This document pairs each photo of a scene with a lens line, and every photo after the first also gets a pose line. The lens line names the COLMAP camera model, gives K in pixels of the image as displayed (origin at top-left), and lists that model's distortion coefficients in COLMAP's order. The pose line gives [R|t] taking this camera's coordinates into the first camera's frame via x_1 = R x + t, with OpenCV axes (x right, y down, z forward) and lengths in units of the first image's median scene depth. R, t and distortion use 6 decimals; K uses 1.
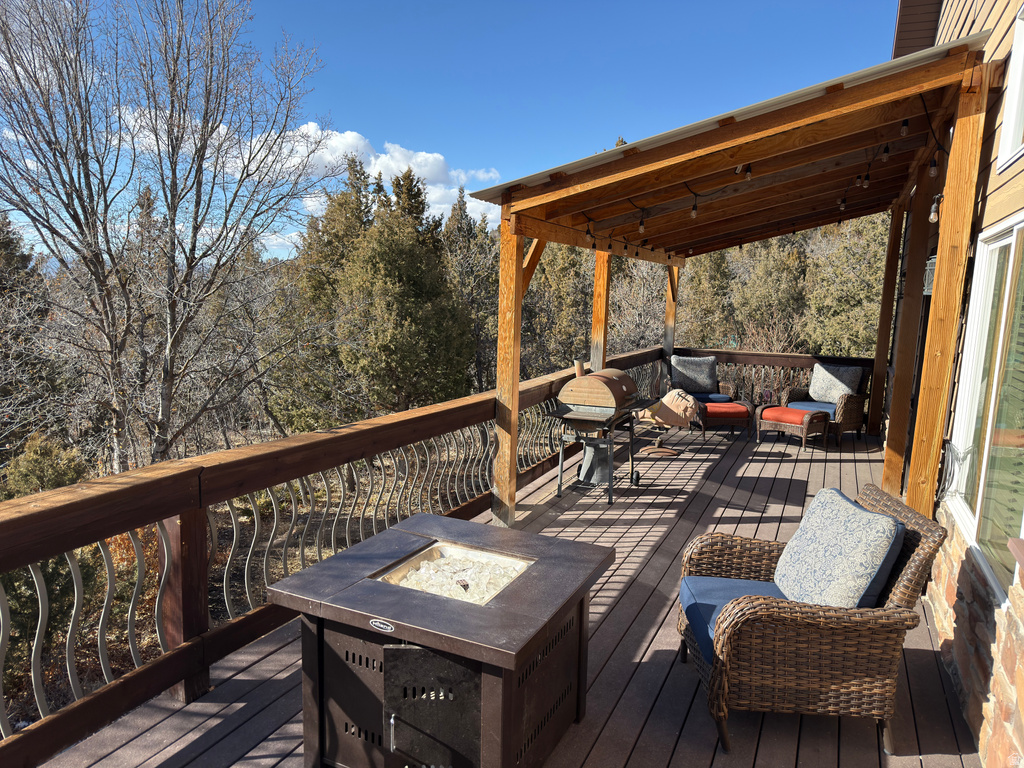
lens RADIAL K [[712.4, 0, 507.7], [0, 712.4, 389.8], [0, 0, 1]] dist [0.100800, -0.164228]
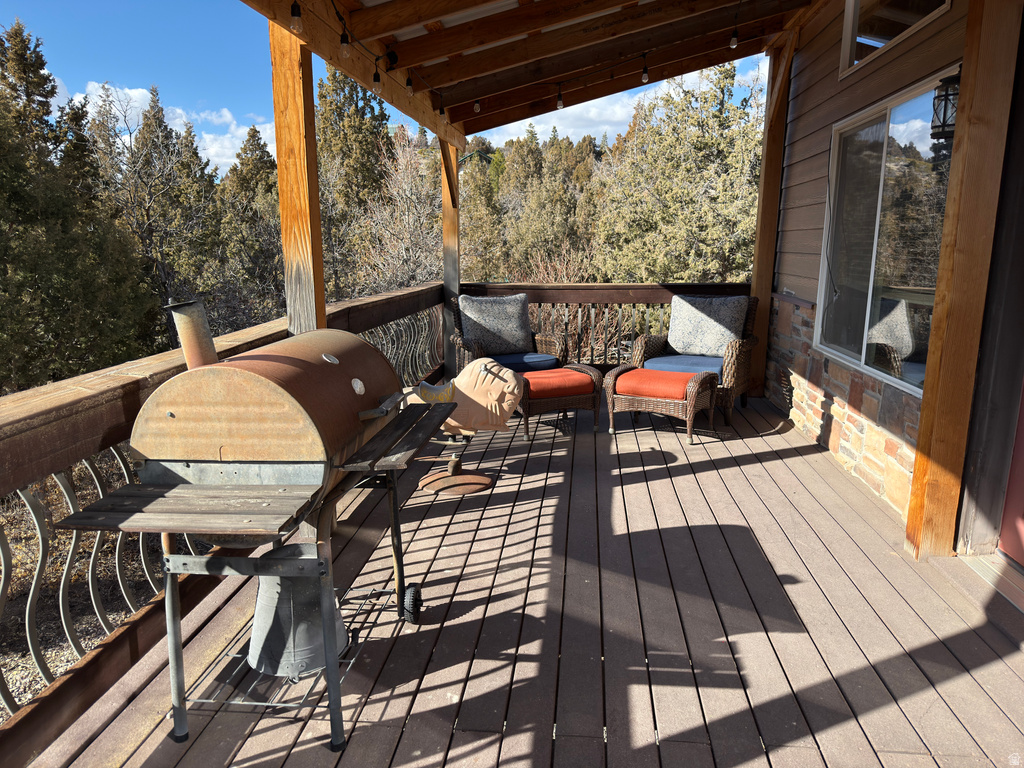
lens RADIAL K [[707.8, 0, 510.8], [0, 707.8, 391.7], [0, 0, 1]] dist [0.116650, -0.145286]
pose [[0.948704, -0.095262, 0.301474, 0.126822], [0.072826, 0.993730, 0.084832, -0.023217], [-0.307665, -0.058525, 0.949693, 0.633779]]
